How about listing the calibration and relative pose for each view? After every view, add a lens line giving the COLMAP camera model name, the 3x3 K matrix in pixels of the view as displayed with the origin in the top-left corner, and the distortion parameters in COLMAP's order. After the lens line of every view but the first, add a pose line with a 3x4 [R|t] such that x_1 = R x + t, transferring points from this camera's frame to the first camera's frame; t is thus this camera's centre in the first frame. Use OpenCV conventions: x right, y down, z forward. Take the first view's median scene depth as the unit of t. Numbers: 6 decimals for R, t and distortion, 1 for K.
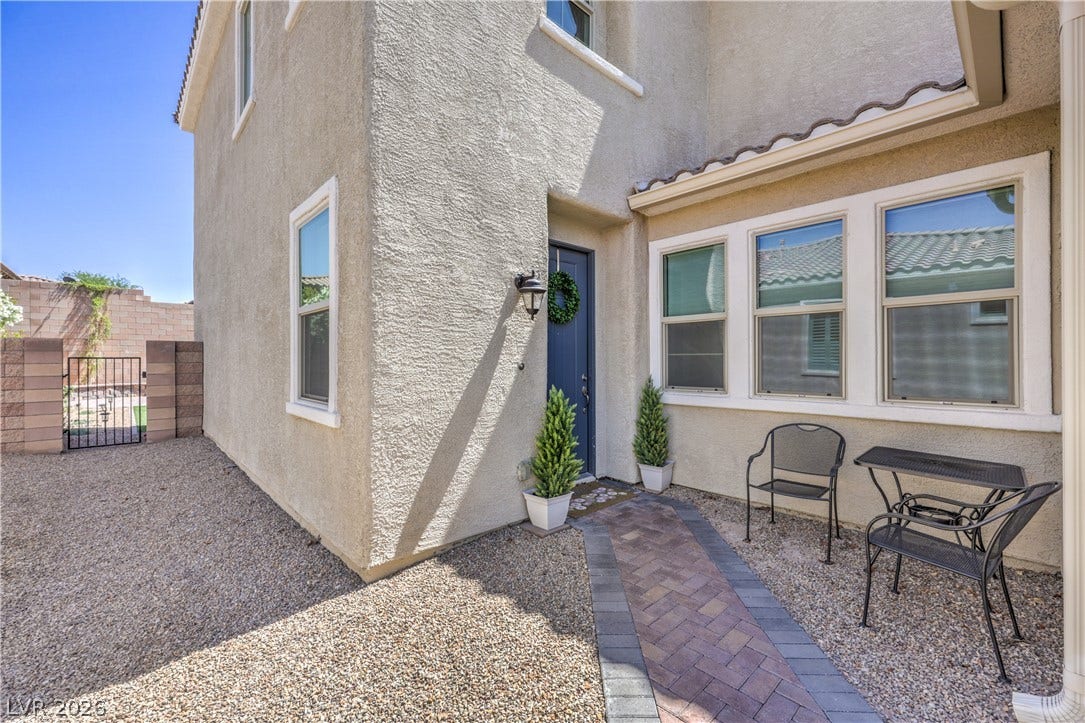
lens RADIAL K [[443.7, 0, 544.2], [0, 443.7, 359.0], [0, 0, 1]] dist [-0.001012, -0.000255]
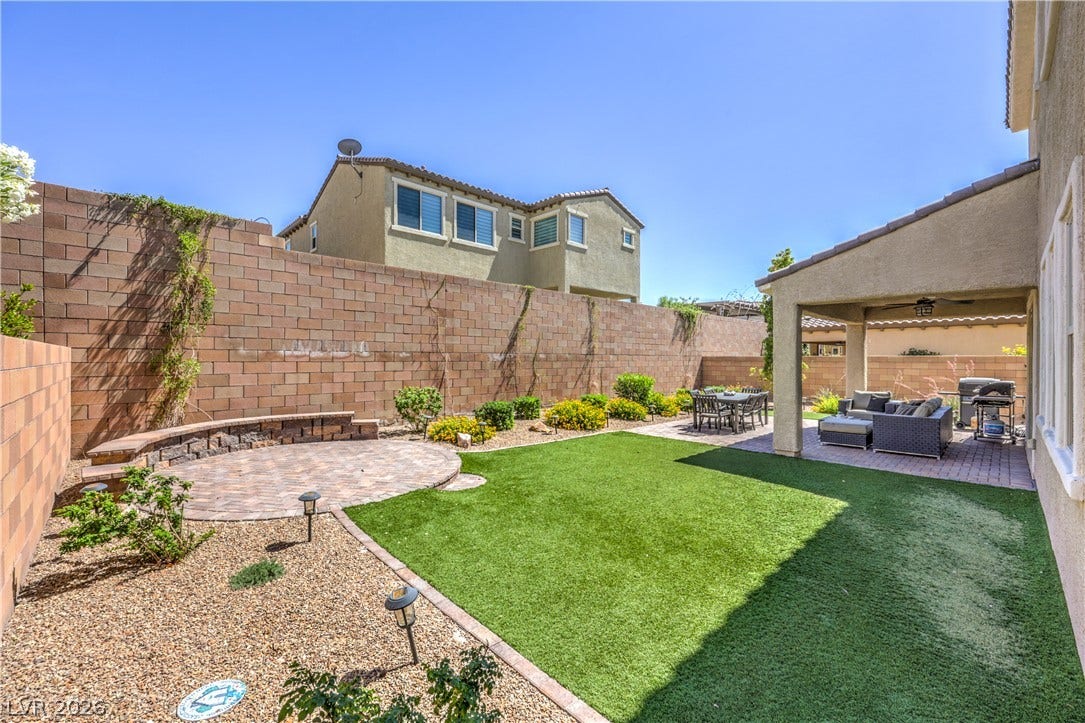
lens RADIAL K [[443.7, 0, 541.1], [0, 443.7, 362.0], [0, 0, 1]] dist [-0.001012, -0.000255]
pose [[0.999993, 0.001426, -0.003378, -0.642724], [-0.001418, 0.999996, 0.002322, -0.006822], [0.003381, -0.002317, 0.999992, 0.544540]]
